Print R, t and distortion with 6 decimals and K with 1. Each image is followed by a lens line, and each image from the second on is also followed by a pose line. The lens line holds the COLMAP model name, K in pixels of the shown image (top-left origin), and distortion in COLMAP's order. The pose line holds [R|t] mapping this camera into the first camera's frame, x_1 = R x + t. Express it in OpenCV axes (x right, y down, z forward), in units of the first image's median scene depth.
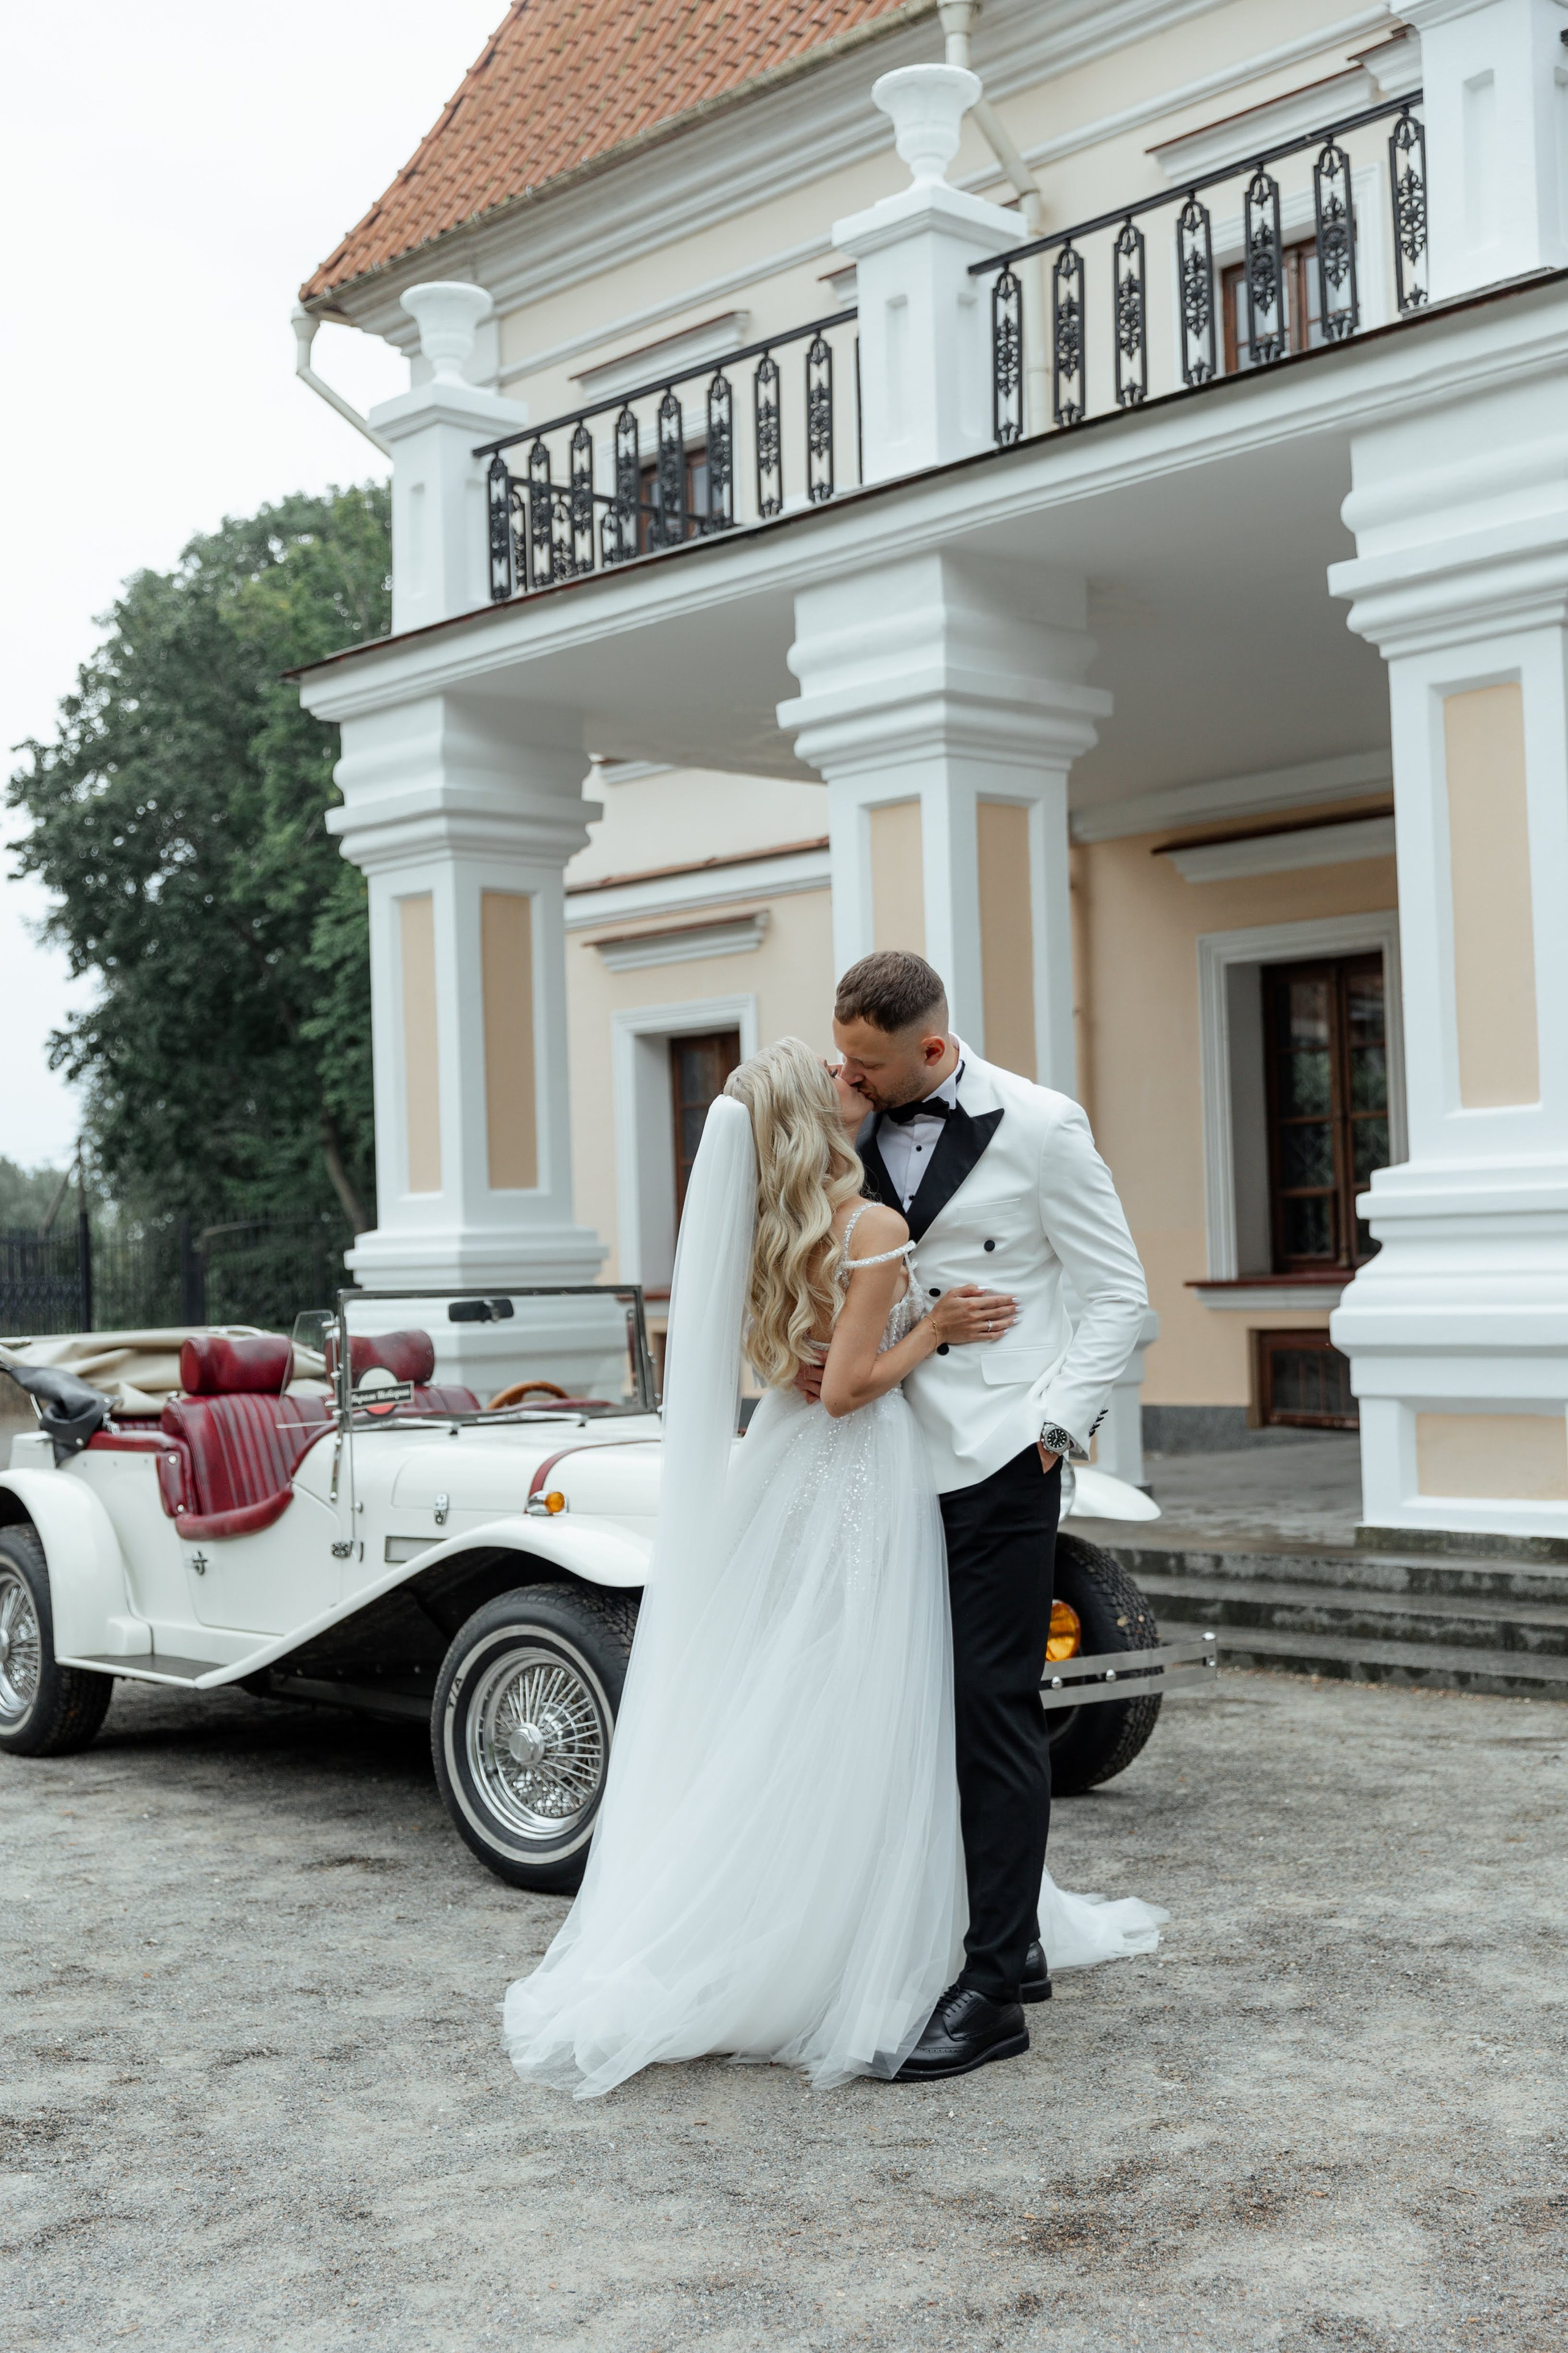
lens RADIAL K [[3197.7, 0, 819.9], [0, 3197.7, 1184.3], [0, 0, 1]] dist [0.011230, 0.009767]
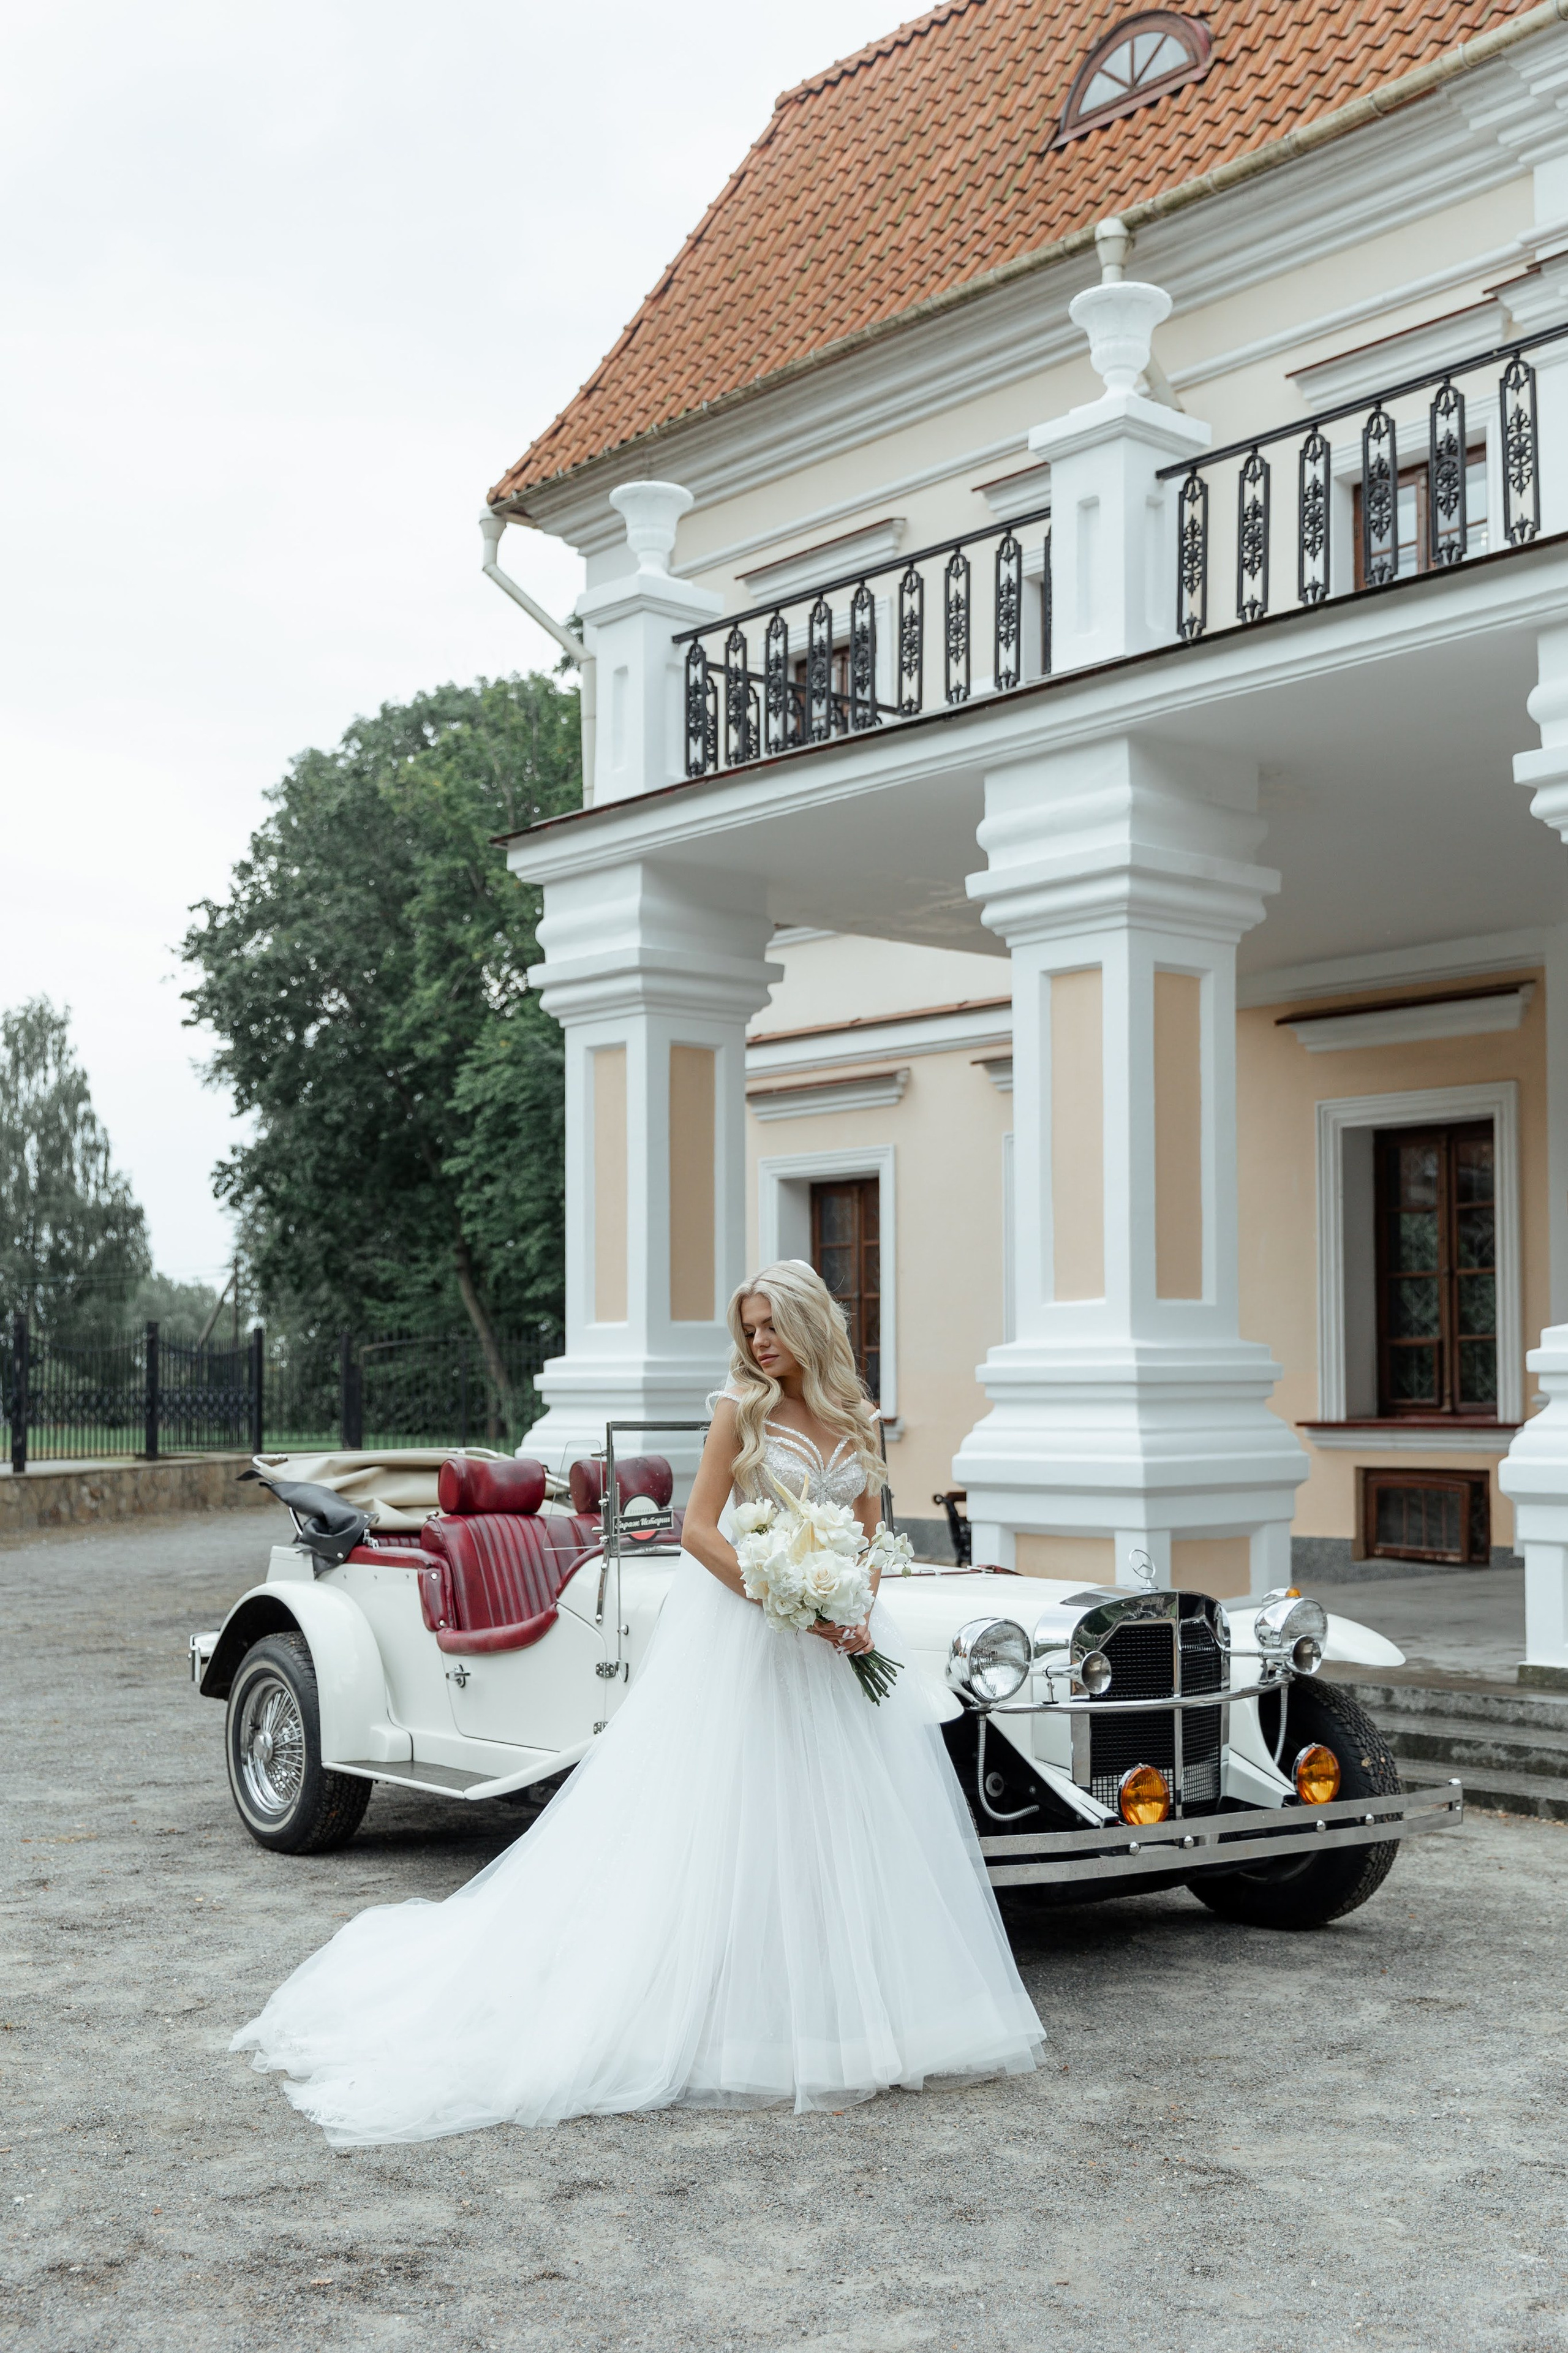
lens RADIAL K [[2877.0, 0, 808.7], [0, 2877.0, 1290.1], [0, 0, 1]] dist [0.010550, 0.011046]
pose [[0.999295, 0.025923, -0.027165, -0.031268], [-0.026164, 0.999621, -0.008579, -0.001597], [0.026933, 0.009284, 0.999594, 0.031845]]
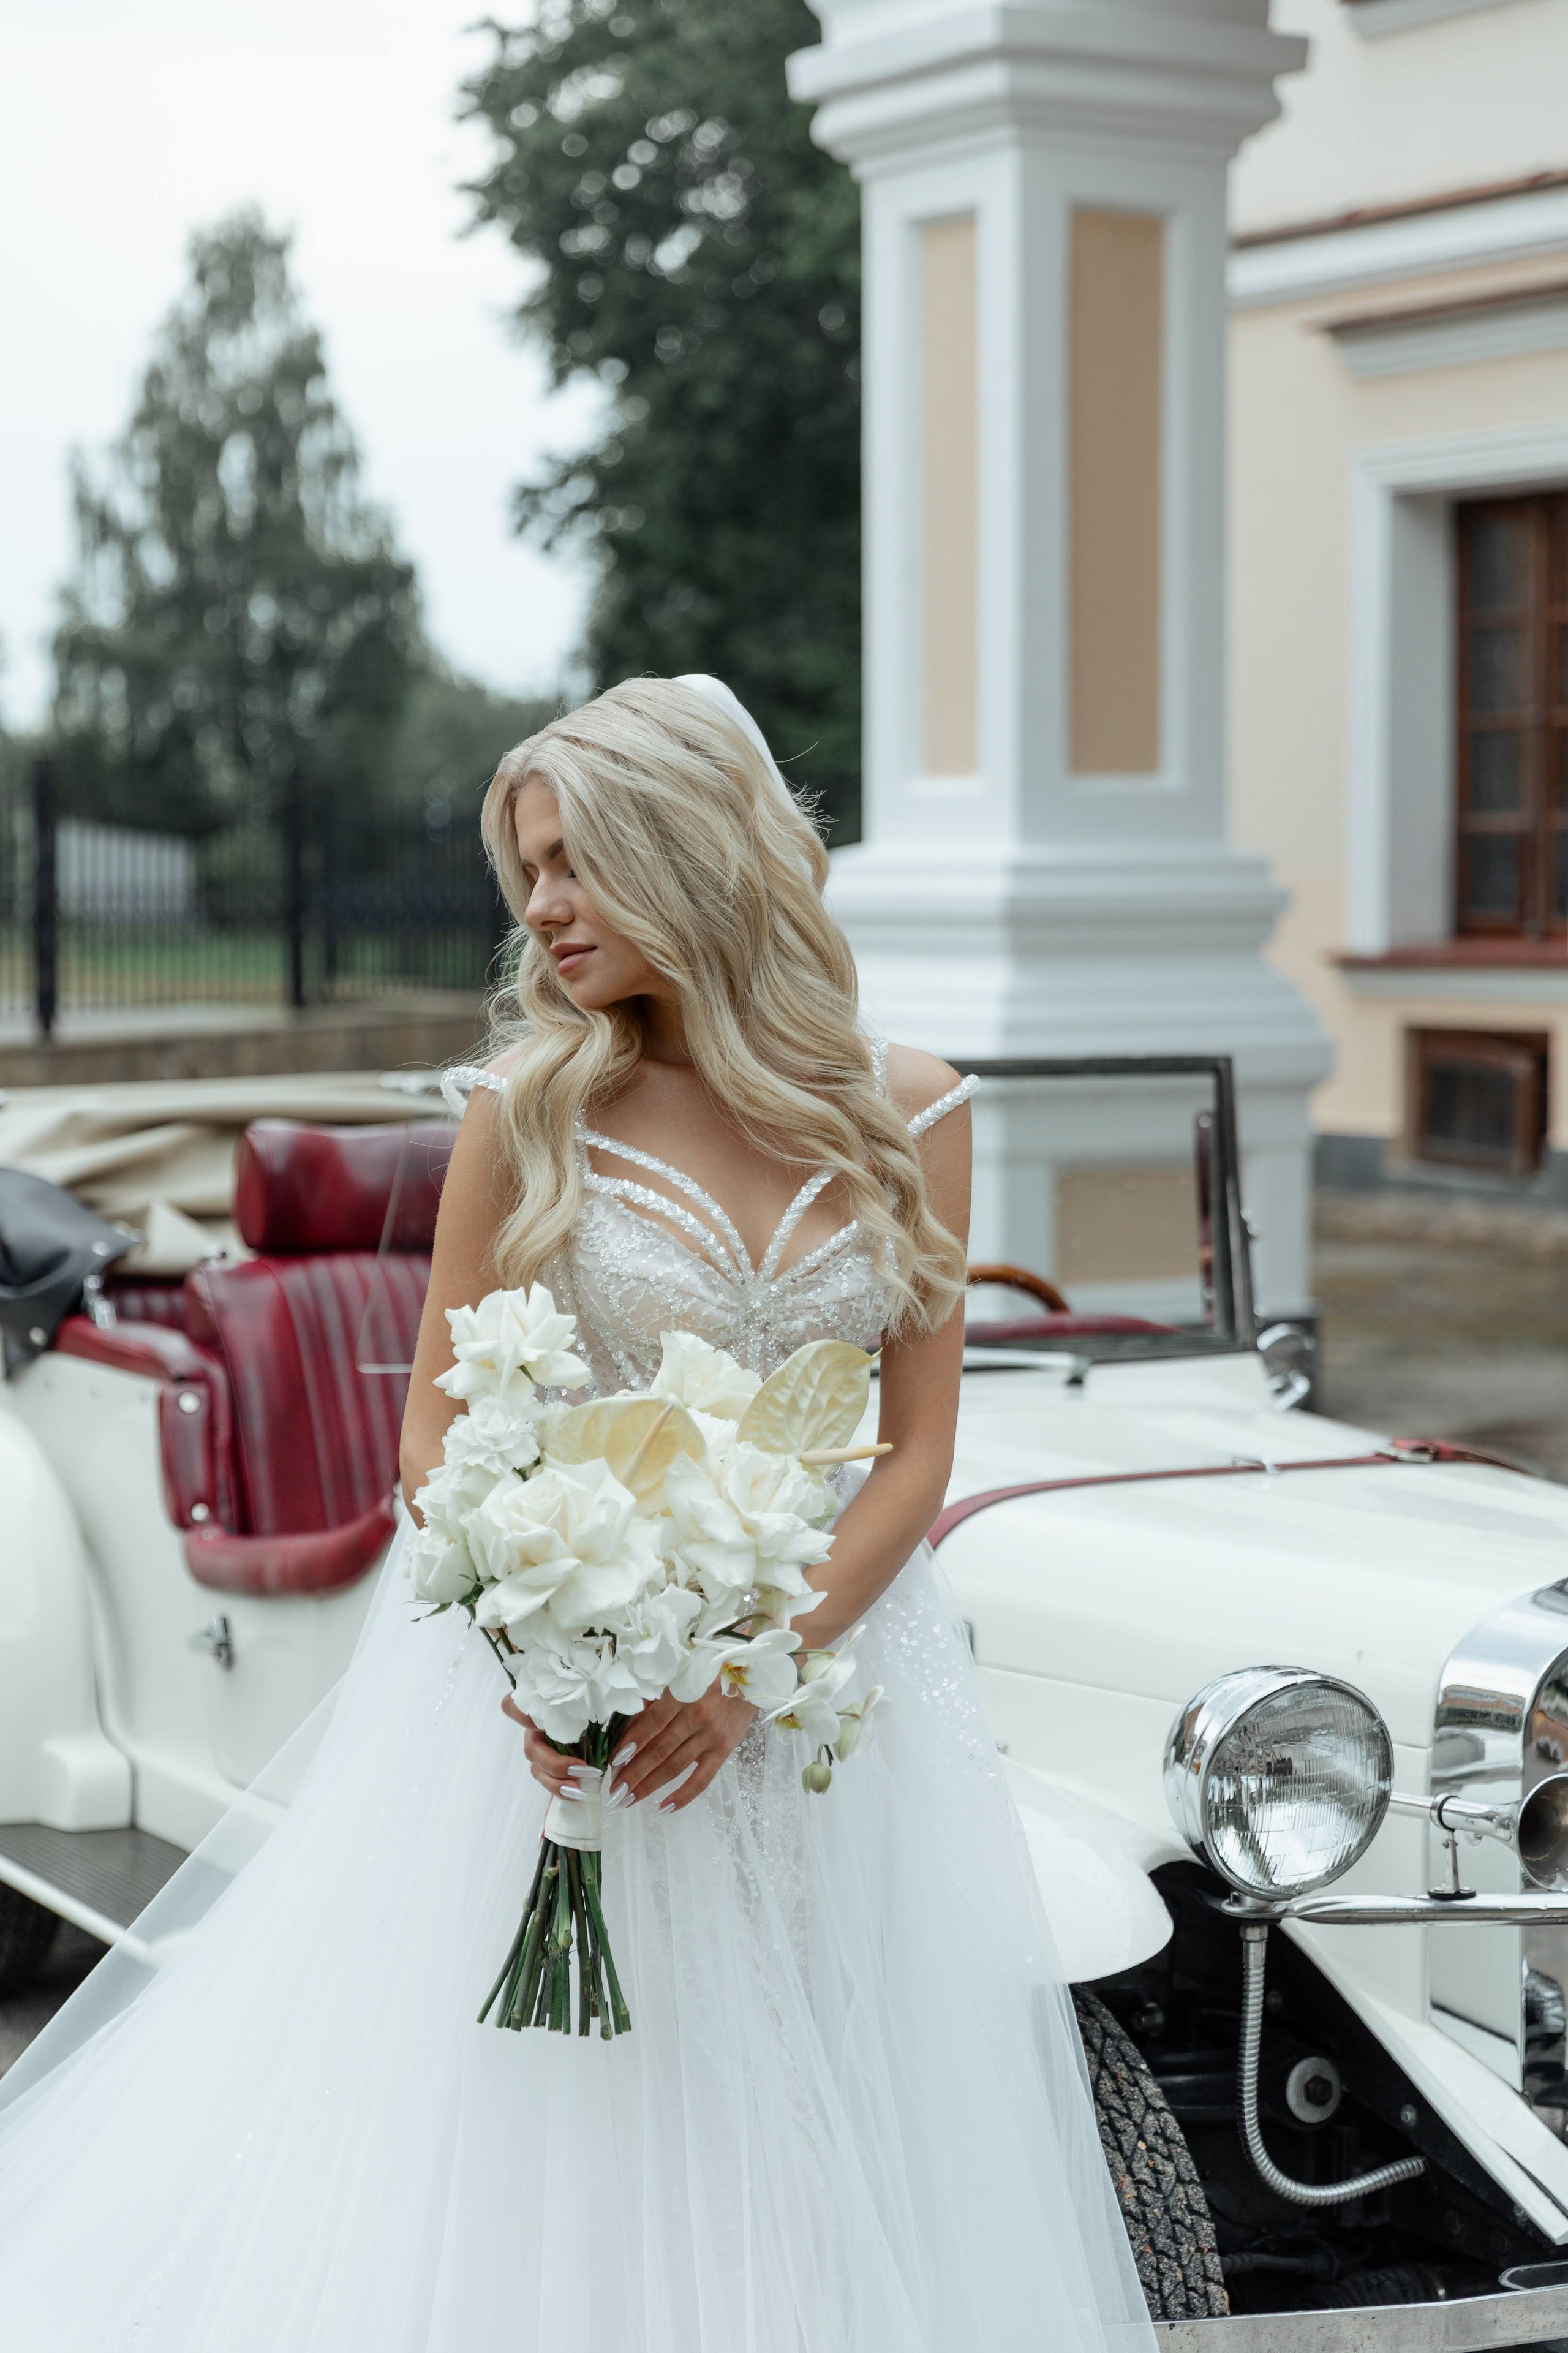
lens RADIAL K [[4885.4, 0, 784.0], [0, 4885.4, 1176.5], [0, 0, 1]] dist [0.109119, -0.573165]
pose [[0.981657, 0.039097, -0.186605, 0.004974], [-0.022009, 0.995443, 0.092784, -0.006782], [0.189382, -0.086975, 0.978044, 0.188788]]
